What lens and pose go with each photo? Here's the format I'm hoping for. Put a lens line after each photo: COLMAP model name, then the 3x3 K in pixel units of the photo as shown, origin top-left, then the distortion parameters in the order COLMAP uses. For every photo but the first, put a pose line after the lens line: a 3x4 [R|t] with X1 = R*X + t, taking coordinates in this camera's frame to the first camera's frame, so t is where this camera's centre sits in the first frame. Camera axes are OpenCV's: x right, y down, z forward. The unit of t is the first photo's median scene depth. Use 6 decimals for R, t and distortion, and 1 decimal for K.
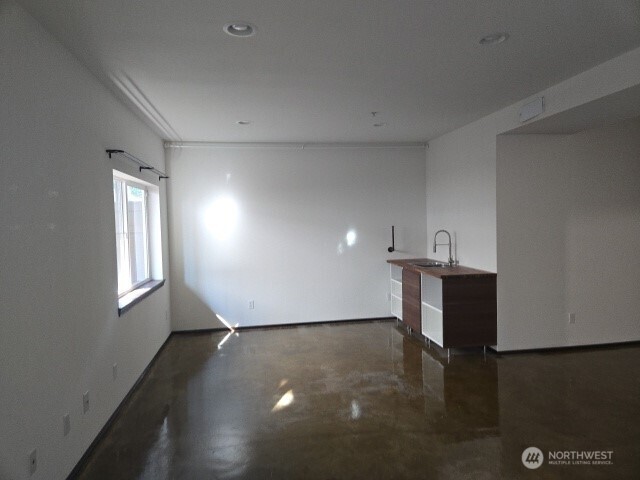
lens RADIAL K [[420.8, 0, 320.0], [0, 420.8, 240.0], [0, 0, 1]] dist [0.000234, 0.000964]
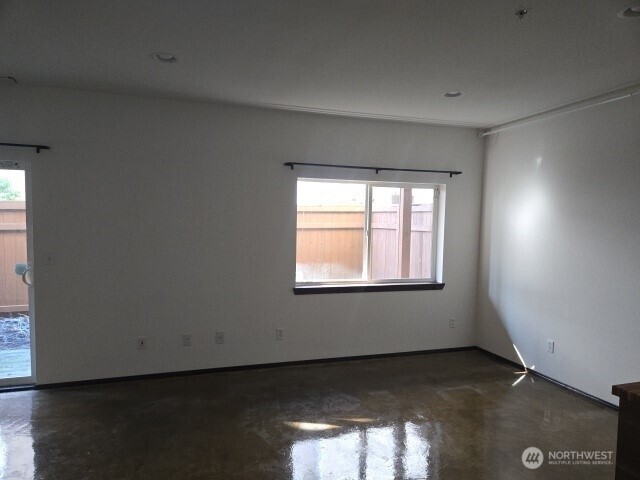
lens RADIAL K [[412.3, 0, 319.8], [0, 412.3, 254.7], [0, 0, 1]] dist [0.000906, 0.000295]
pose [[0.119670, 0.094284, -0.988327, 0.469355], [-0.063347, 0.994177, 0.087172, -0.030948], [0.990791, 0.052176, 0.124946, 0.571820]]
